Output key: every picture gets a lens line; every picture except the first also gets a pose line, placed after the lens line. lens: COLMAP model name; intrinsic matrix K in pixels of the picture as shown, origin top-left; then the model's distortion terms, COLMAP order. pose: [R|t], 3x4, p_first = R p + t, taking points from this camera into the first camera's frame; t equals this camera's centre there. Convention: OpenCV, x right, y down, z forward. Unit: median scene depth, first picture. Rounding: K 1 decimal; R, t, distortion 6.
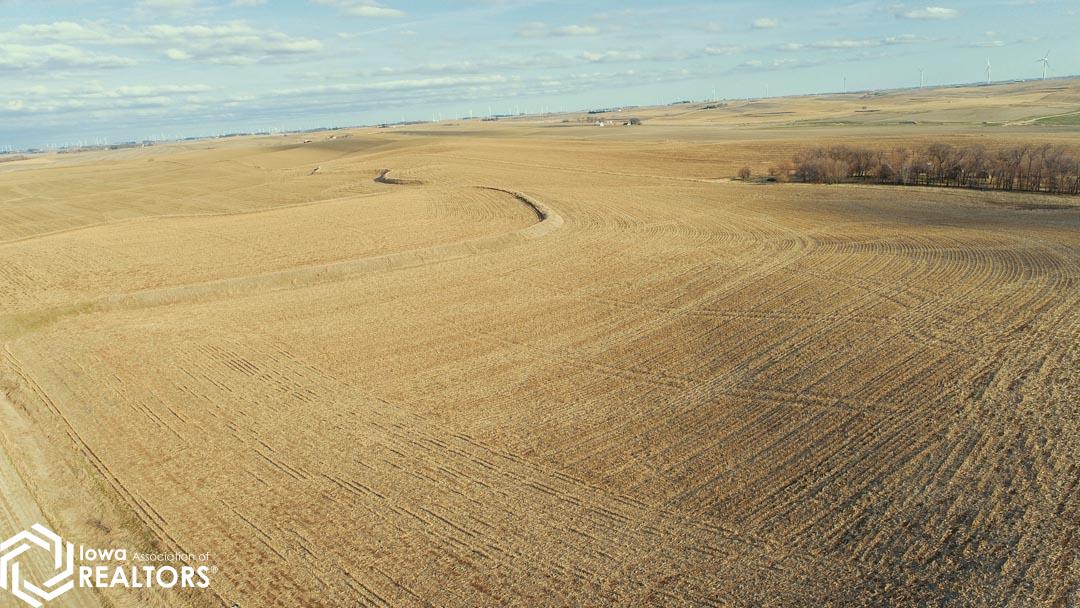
lens RADIAL K [[724.8, 0, 540.0], [0, 724.8, 304.0], [0, 0, 1]] dist [-0.006143, 0.000920]
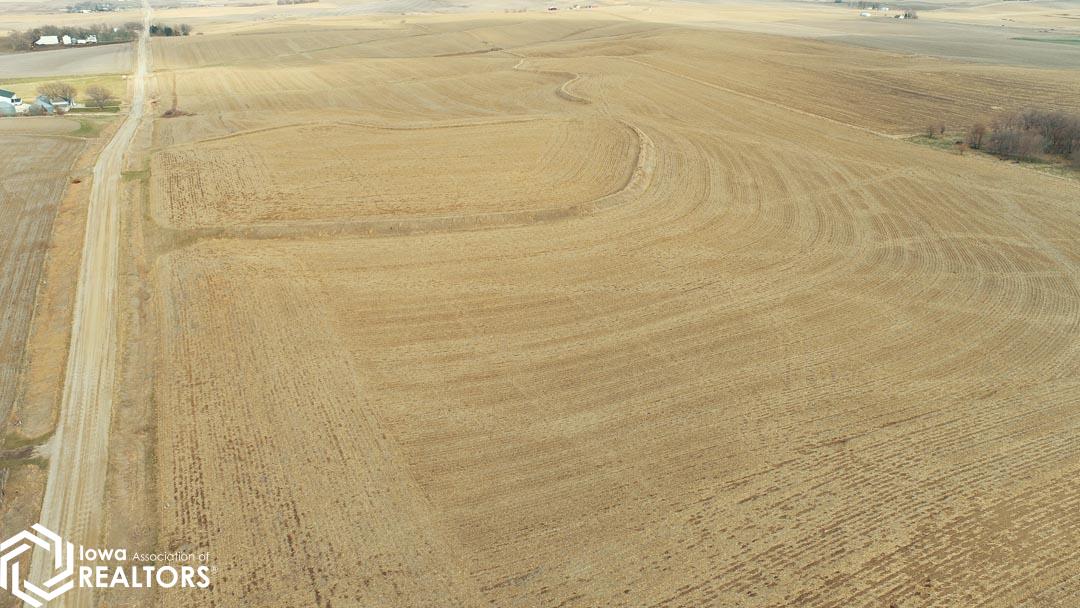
lens RADIAL K [[724.8, 0, 540.0], [0, 724.8, 304.0], [0, 0, 1]] dist [-0.006143, 0.000920]
pose [[0.939566, 0.194211, -0.281952, 0.350593], [-0.143208, 0.970971, 0.191592, -0.217224], [0.310976, -0.139636, 0.940104, -0.101663]]
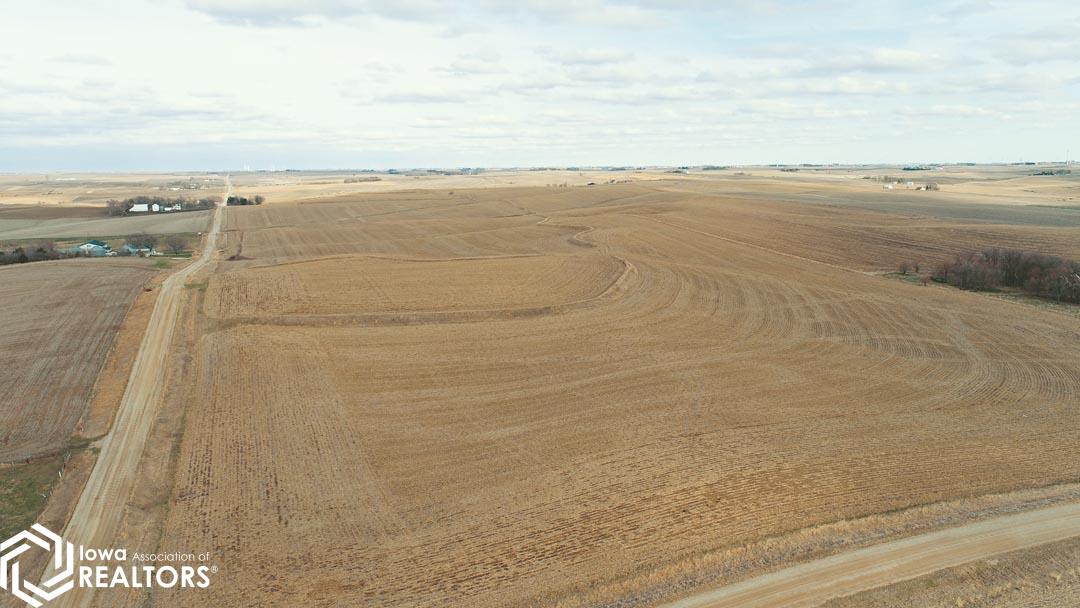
lens RADIAL K [[724.8, 0, 540.0], [0, 724.8, 304.0], [0, 0, 1]] dist [-0.006143, 0.000920]
pose [[0.915994, 0.130699, -0.379306, 0.617634], [-0.151087, 0.988221, -0.024350, -0.094394], [0.371655, 0.079612, 0.924951, -0.304892]]
